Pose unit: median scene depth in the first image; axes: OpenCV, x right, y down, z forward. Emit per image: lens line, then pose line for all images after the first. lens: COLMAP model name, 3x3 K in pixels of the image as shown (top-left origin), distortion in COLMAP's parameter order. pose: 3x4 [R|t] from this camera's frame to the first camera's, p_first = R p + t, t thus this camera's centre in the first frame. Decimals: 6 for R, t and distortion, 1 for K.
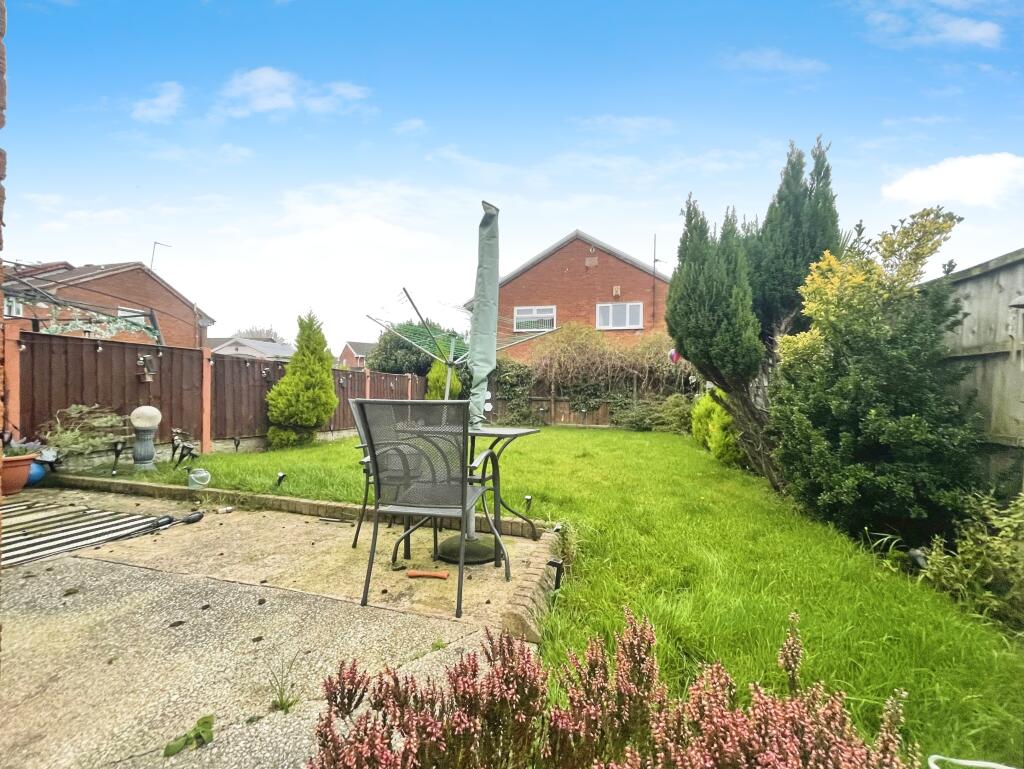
lens RADIAL K [[417.8, 0, 508.9], [0, 417.8, 403.0], [0, 0, 1]] dist [-0.002232, -0.001025]
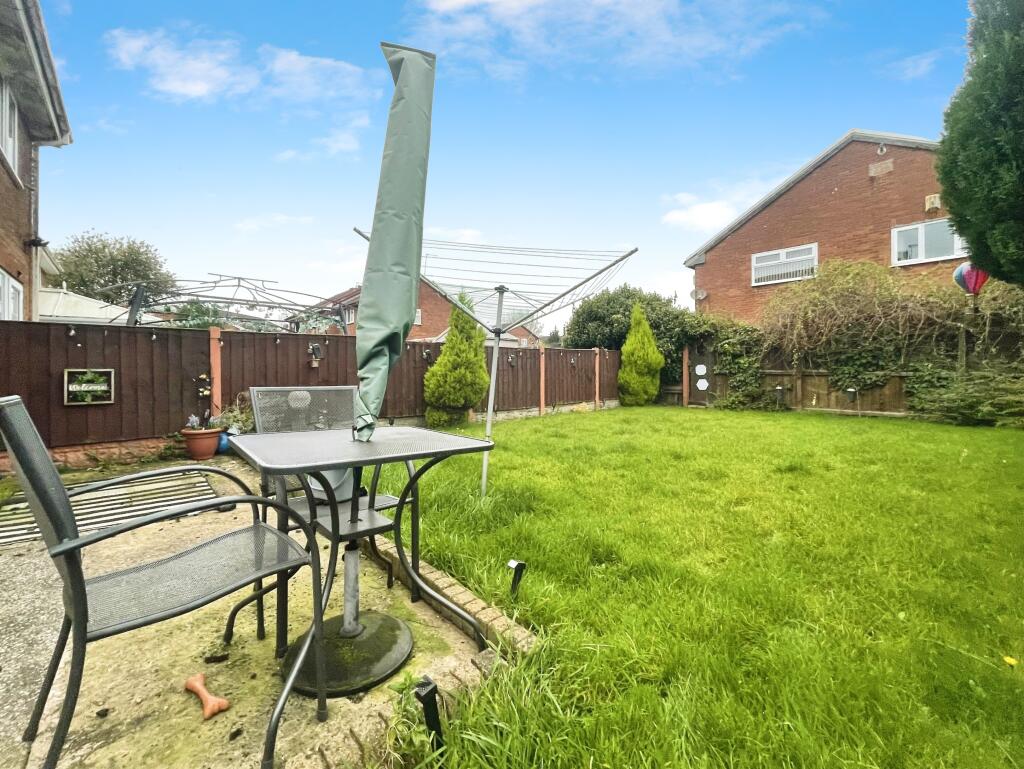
lens RADIAL K [[417.8, 0, 506.8], [0, 417.8, 380.0], [0, 0, 1]] dist [-0.002232, -0.001025]
pose [[0.832089, -0.009883, -0.554554, 0.091218], [0.012017, 0.999928, 0.000210, -0.003867], [0.554512, -0.006839, 0.832147, 0.144155]]
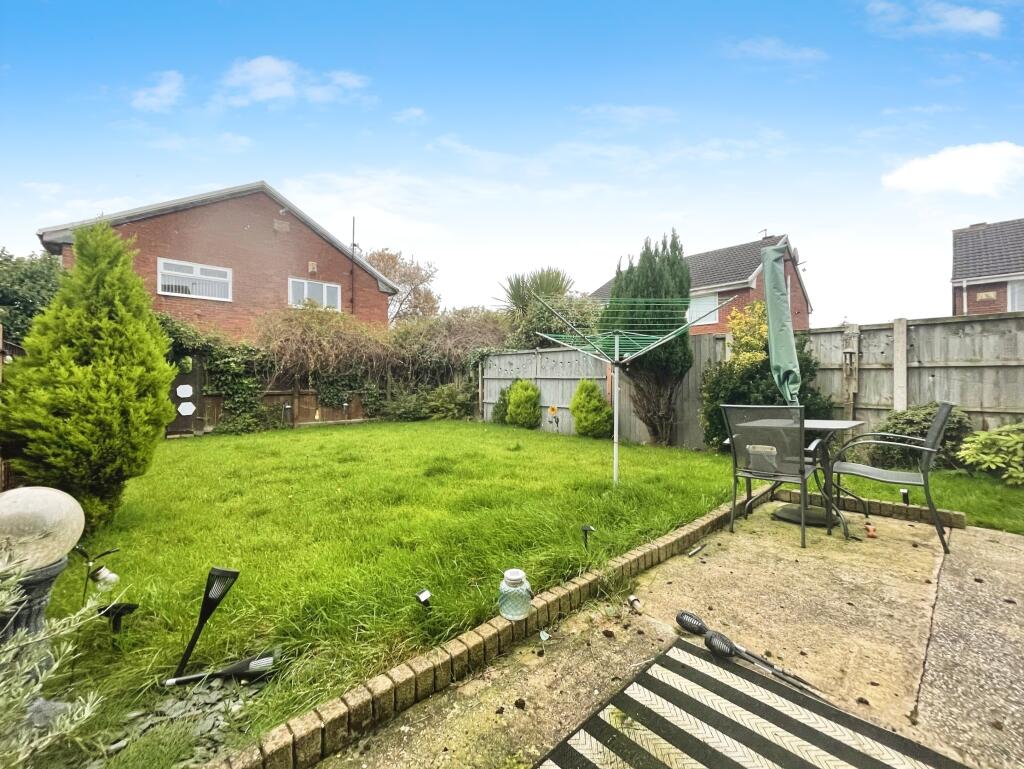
lens RADIAL K [[417.8, 0, 514.0], [0, 417.8, 384.6], [0, 0, 1]] dist [-0.002232, -0.001025]
pose [[0.539901, -0.024844, 0.841362, -0.365191], [0.030733, 0.999480, 0.009791, -0.021051], [-0.841168, 0.020571, 0.540383, 0.233238]]
